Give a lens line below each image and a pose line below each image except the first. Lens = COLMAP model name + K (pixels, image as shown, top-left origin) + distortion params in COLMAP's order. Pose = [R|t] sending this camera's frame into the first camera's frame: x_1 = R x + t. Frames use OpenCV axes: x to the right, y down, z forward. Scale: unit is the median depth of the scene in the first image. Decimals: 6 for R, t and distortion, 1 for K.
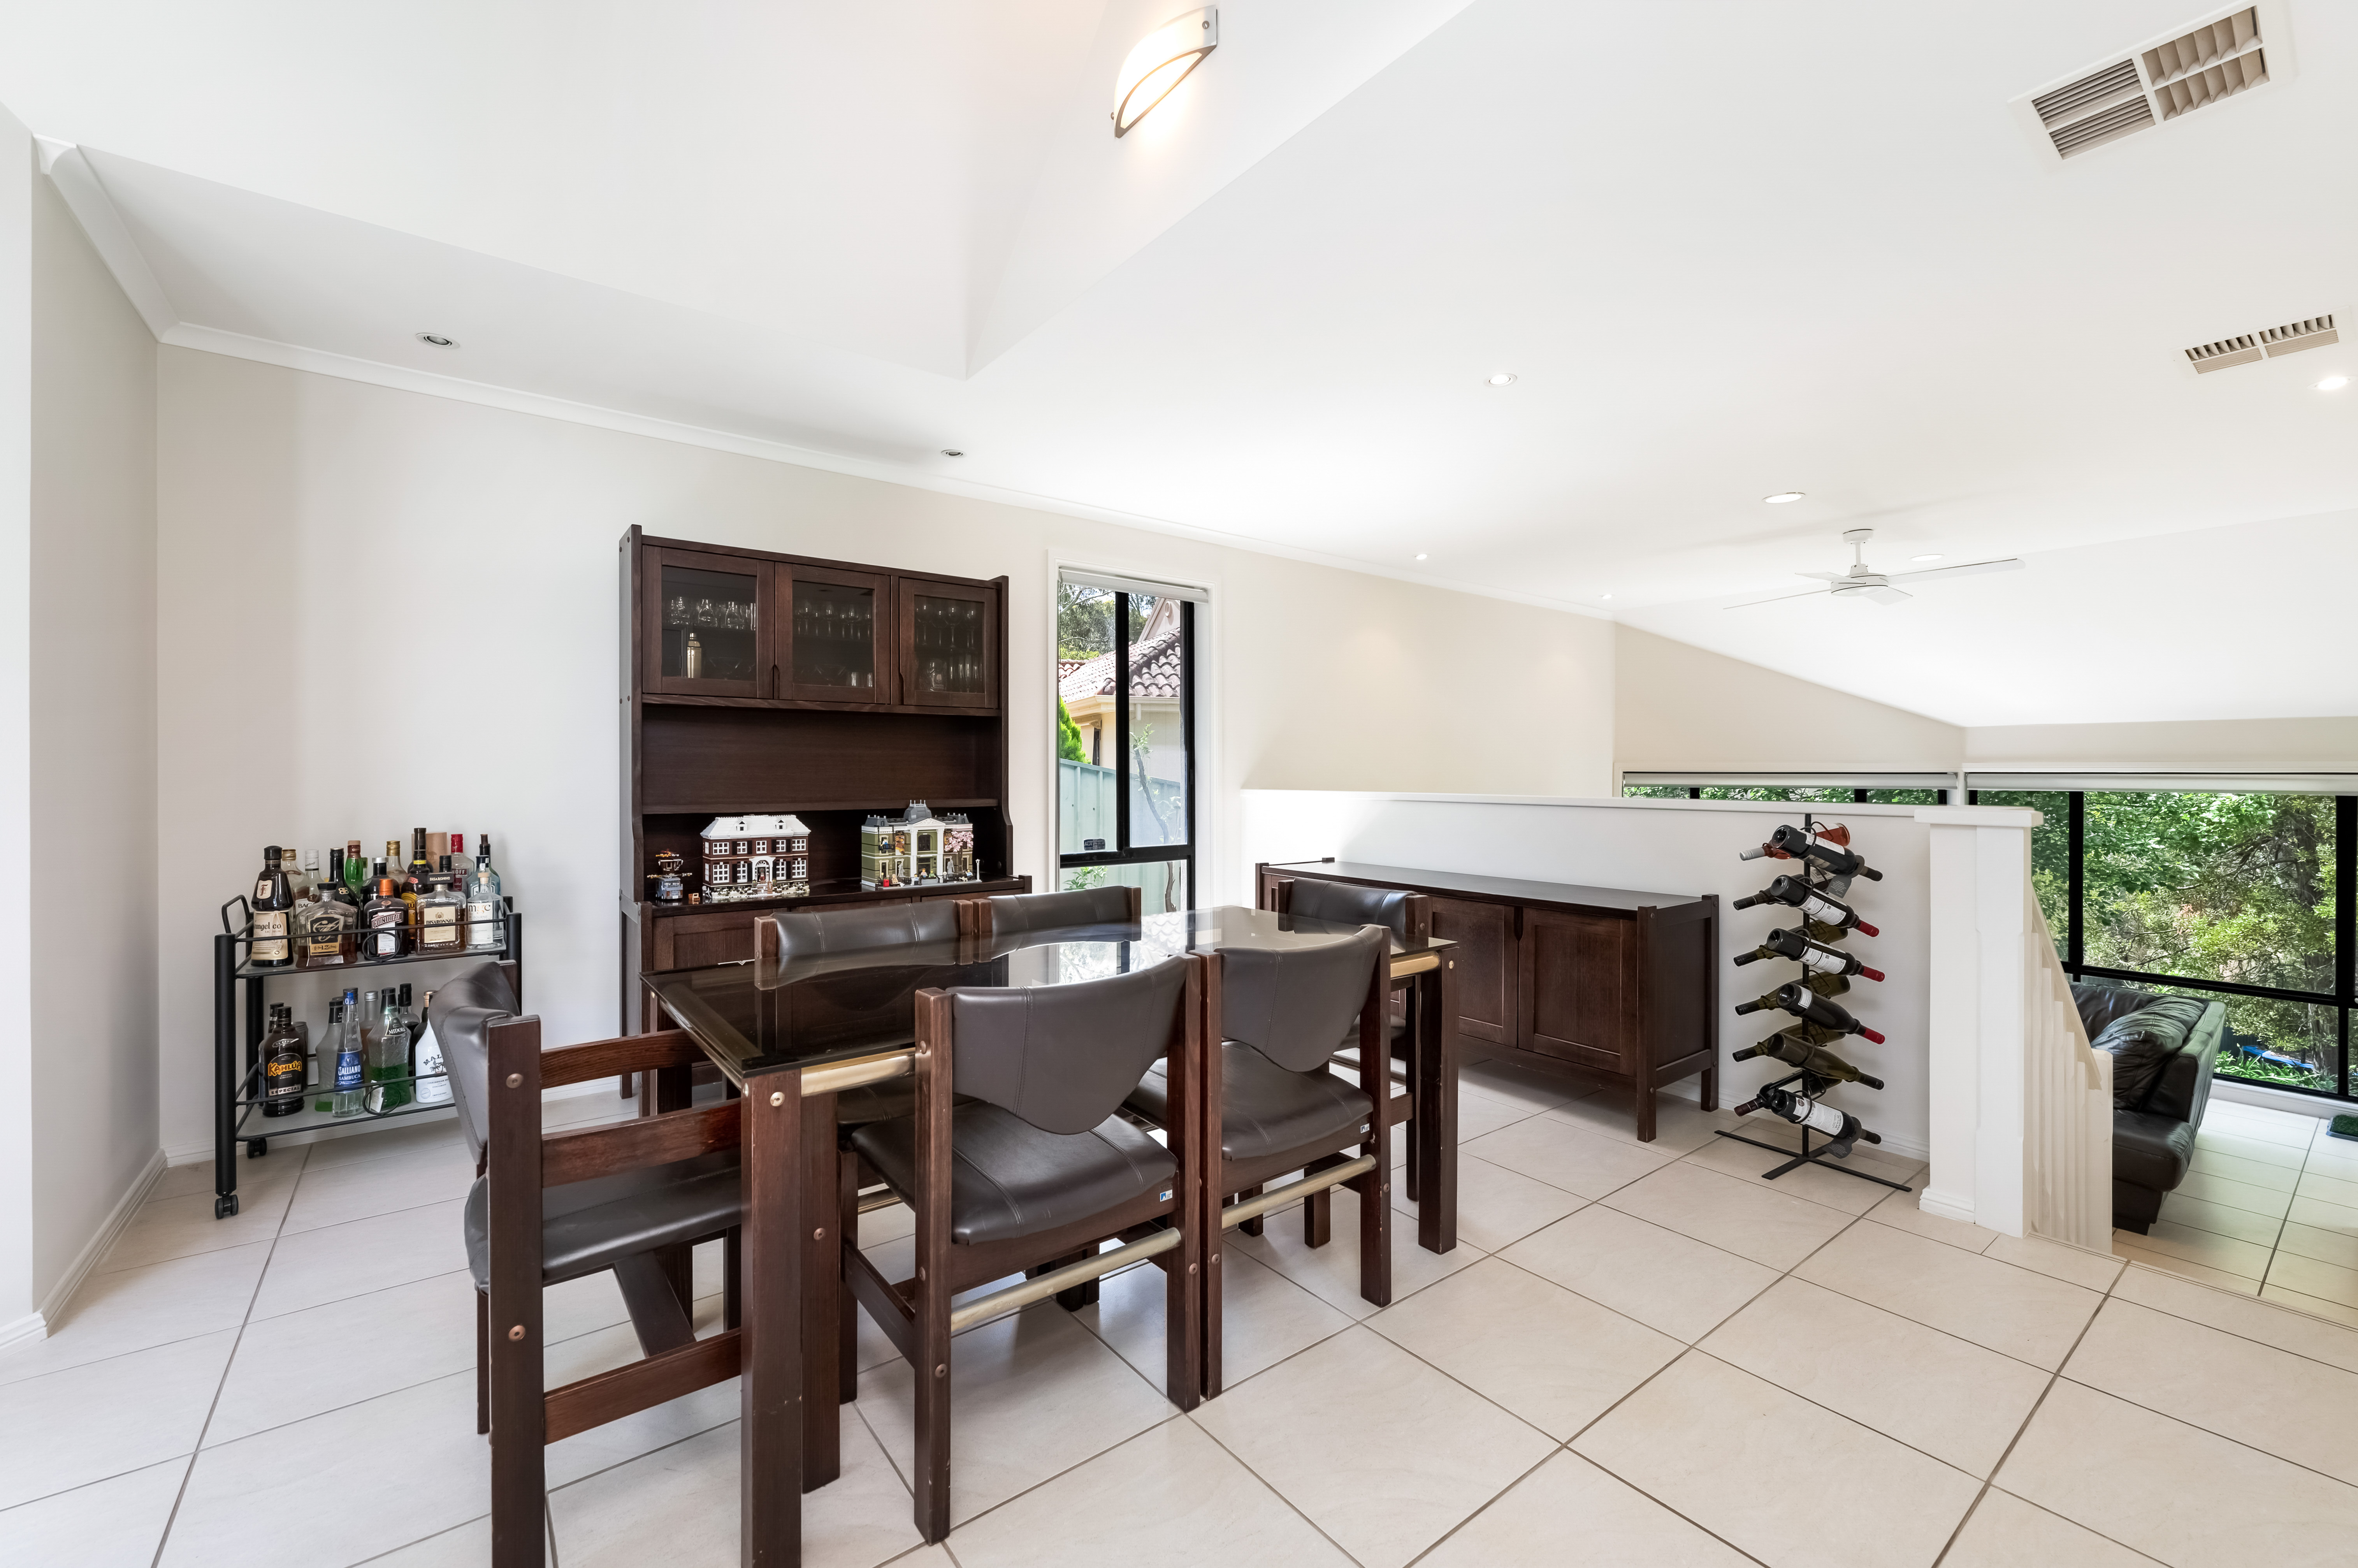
lens RADIAL K [[962.6, 0, 1172.6], [0, 962.6, 775.6], [0, 0, 1]] dist [0.001233, -0.000409]
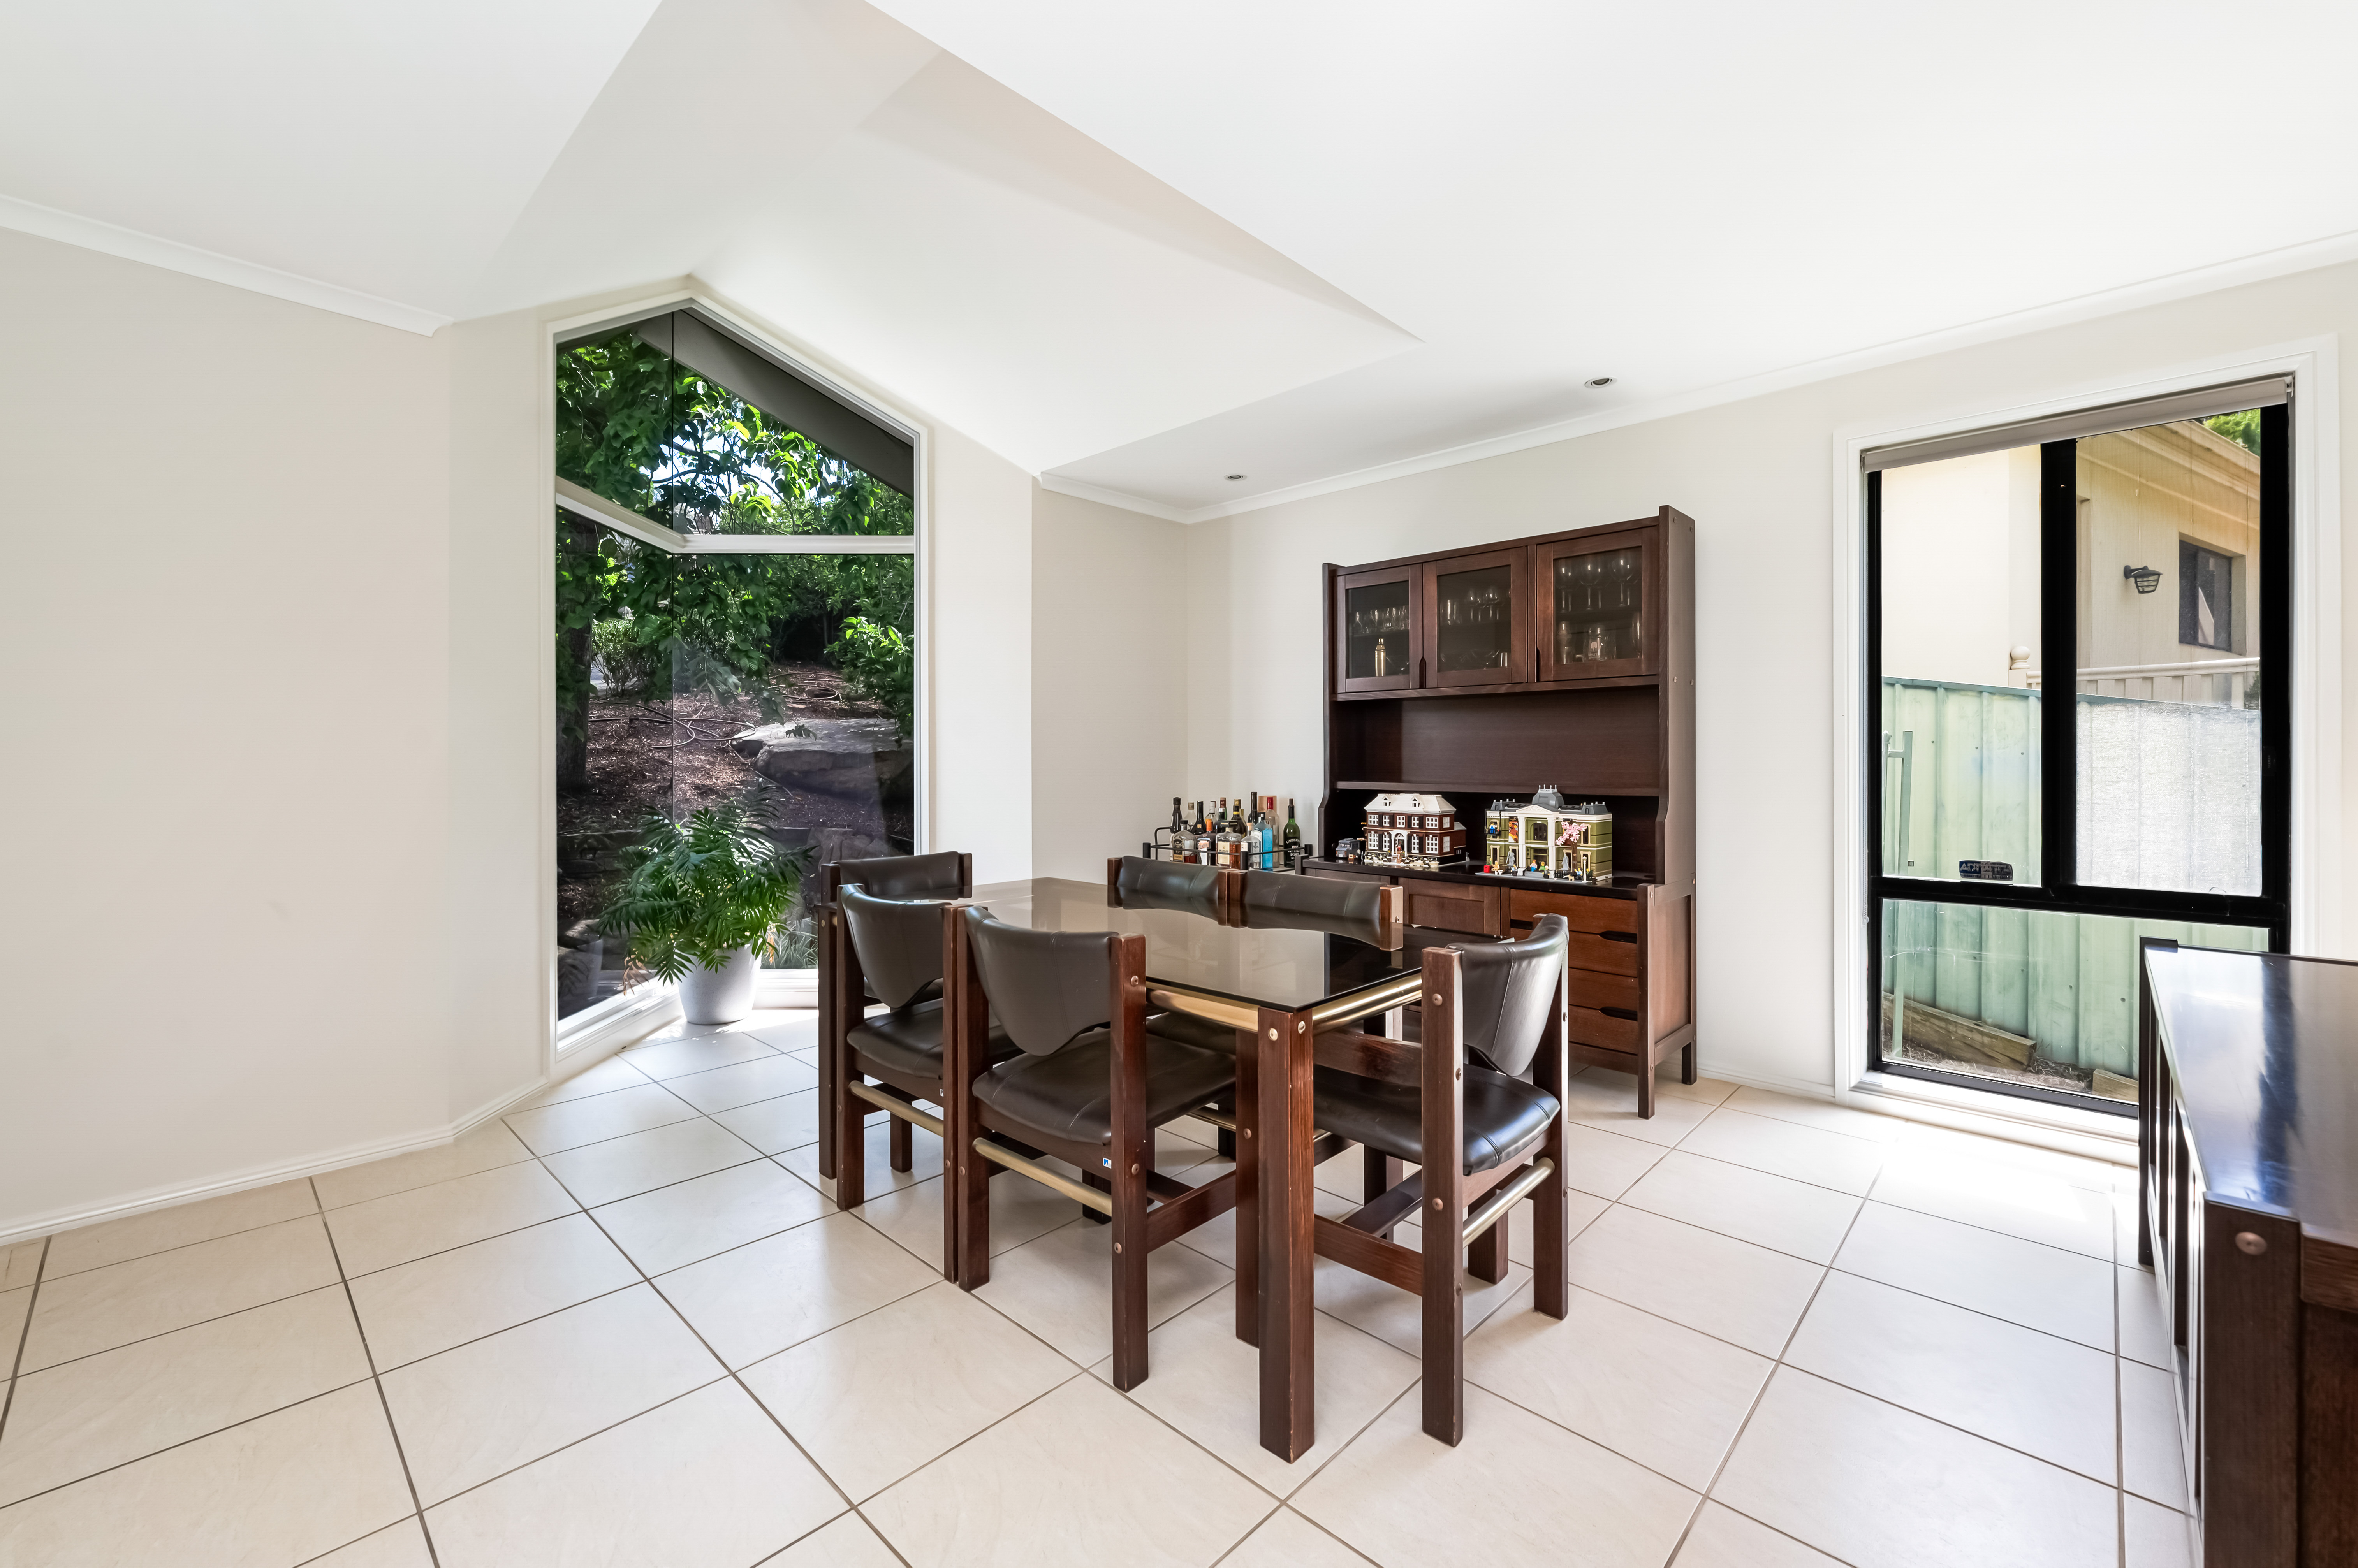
lens RADIAL K [[962.4, 0, 1178.7], [0, 962.4, 770.8], [0, 0, 1]] dist [0.001233, -0.000409]
pose [[0.160684, 0.011986, -0.986933, 0.597218], [-0.002260, 0.999928, 0.011776, 0.002133], [0.987003, 0.000338, 0.160700, 0.523217]]
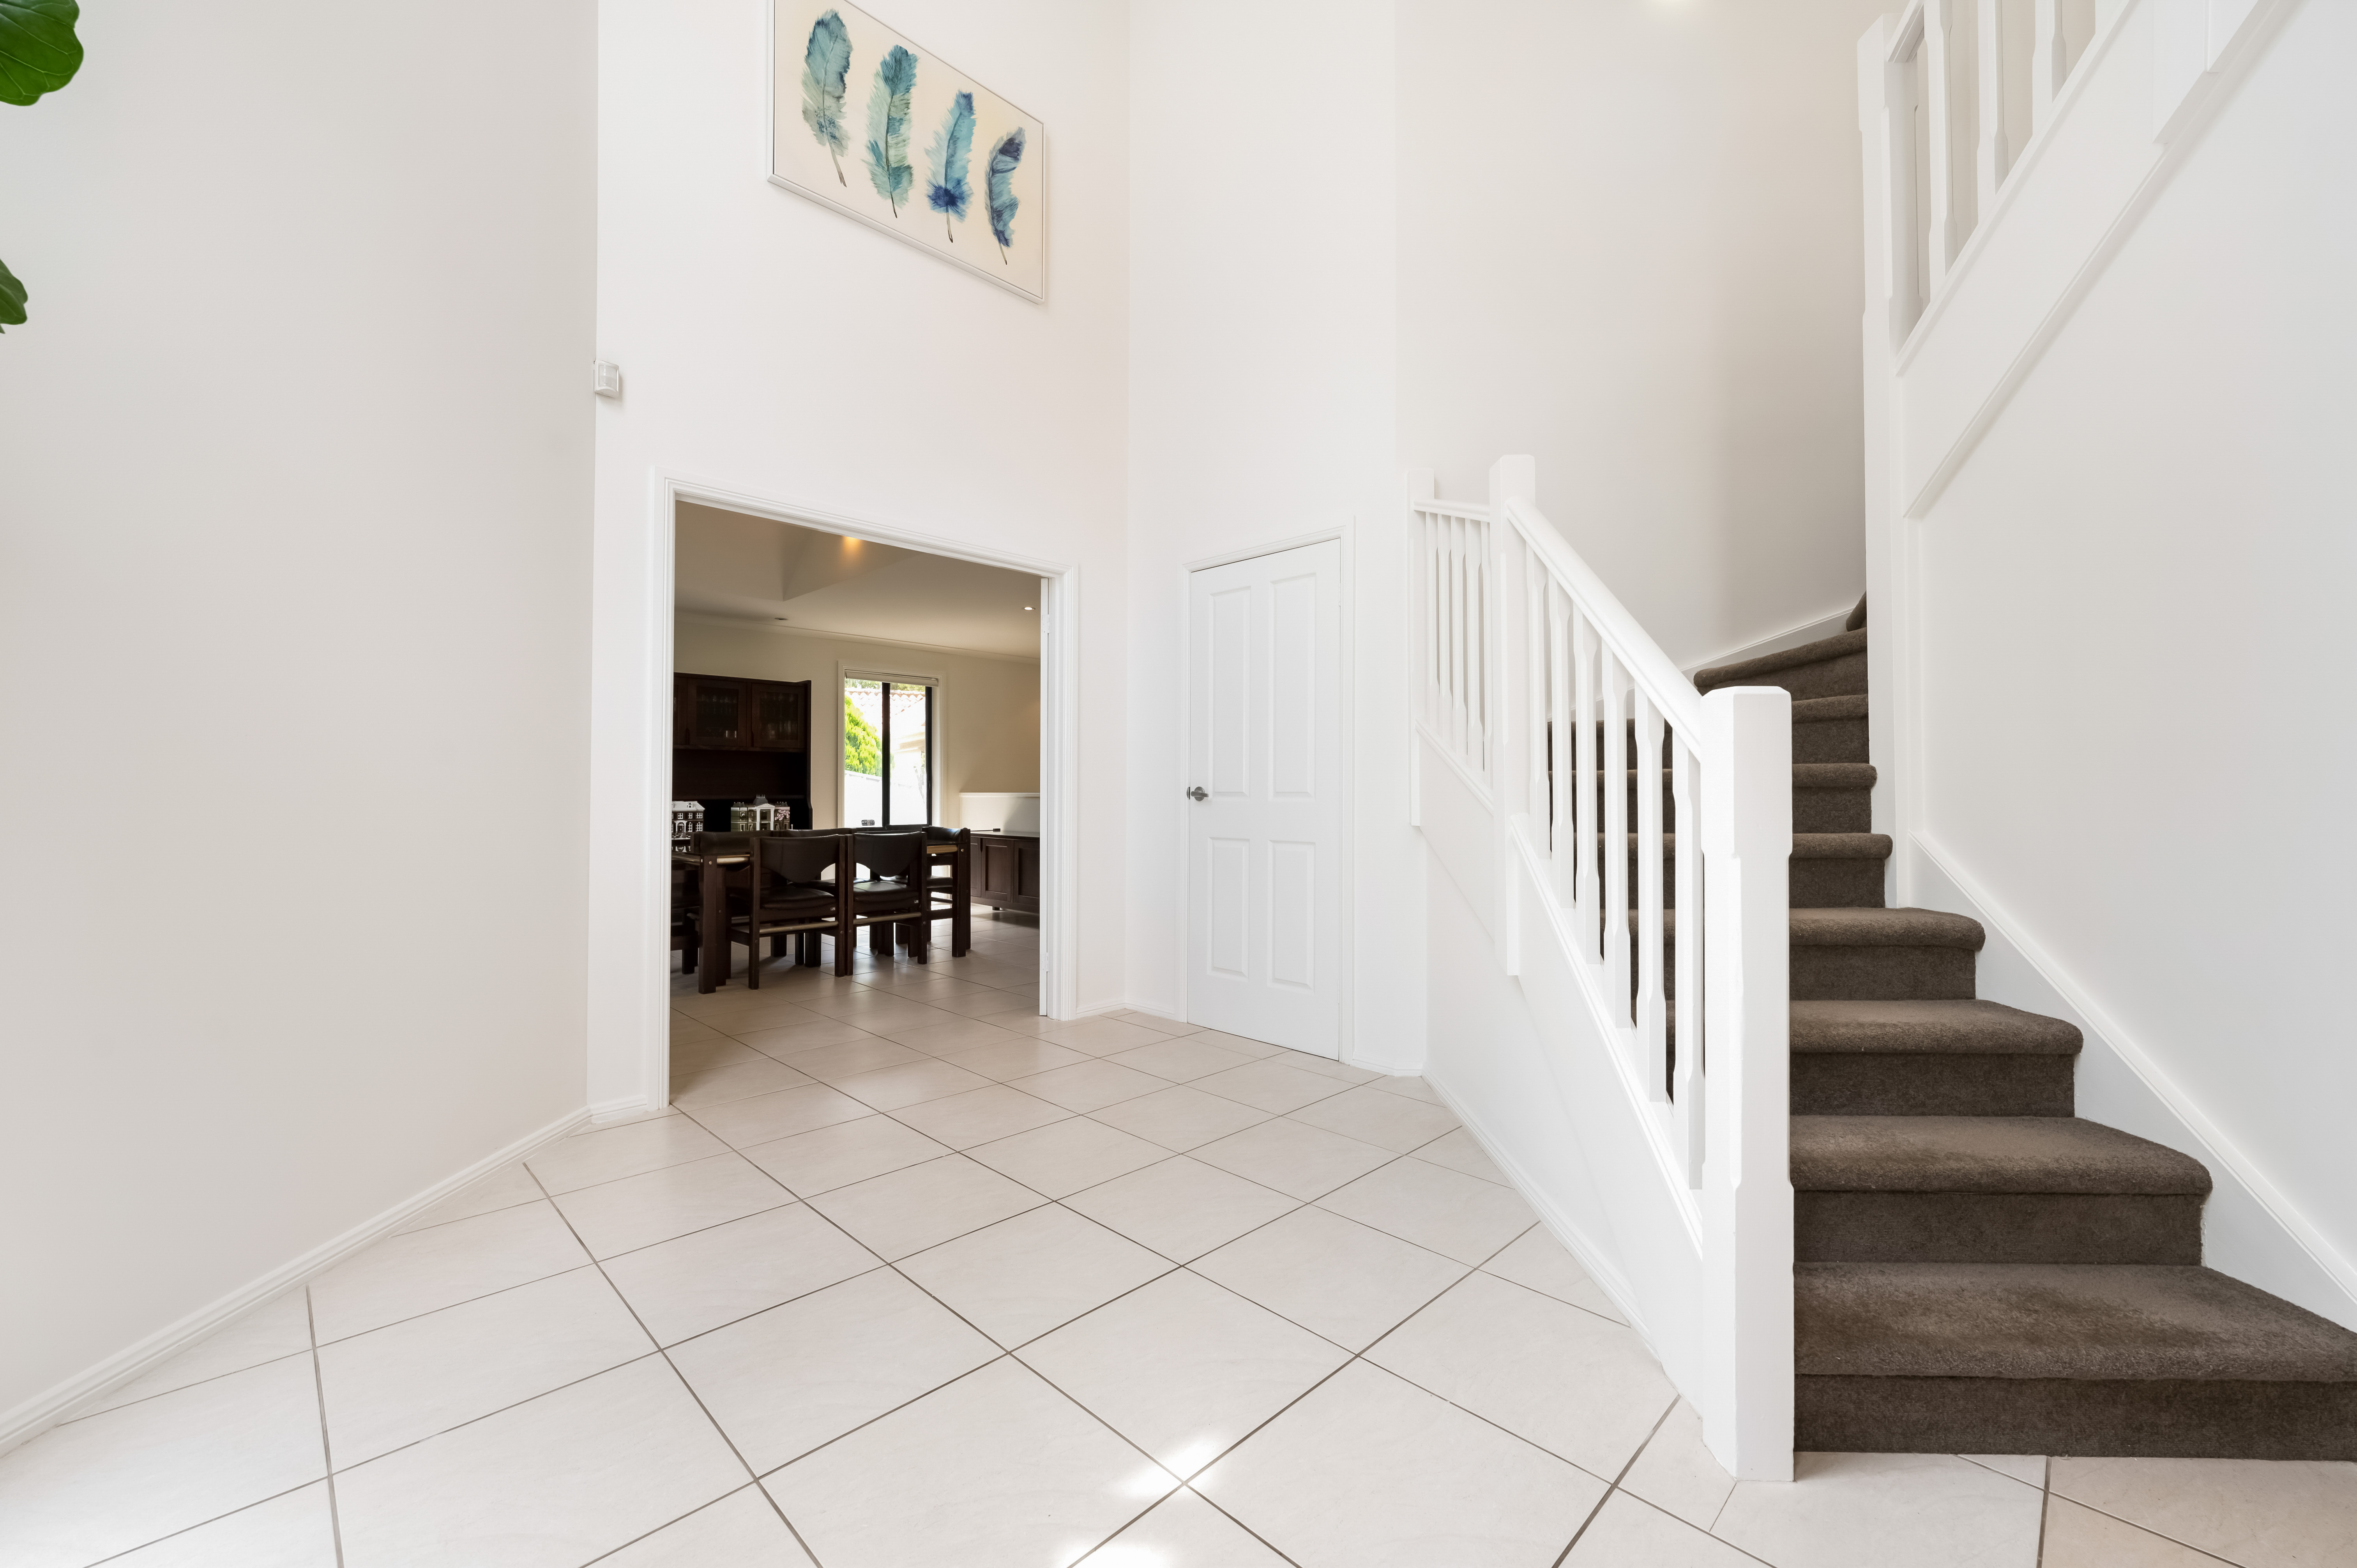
lens RADIAL K [[962.1, 0, 1191.2], [0, 962.1, 785.1], [0, 0, 1]] dist [0.001233, -0.000409]
pose [[0.990211, 0.005561, 0.139469, 0.351681], [-0.004545, 0.999961, -0.007597, 0.017086], [-0.139505, 0.006889, 0.990197, -1.135454]]
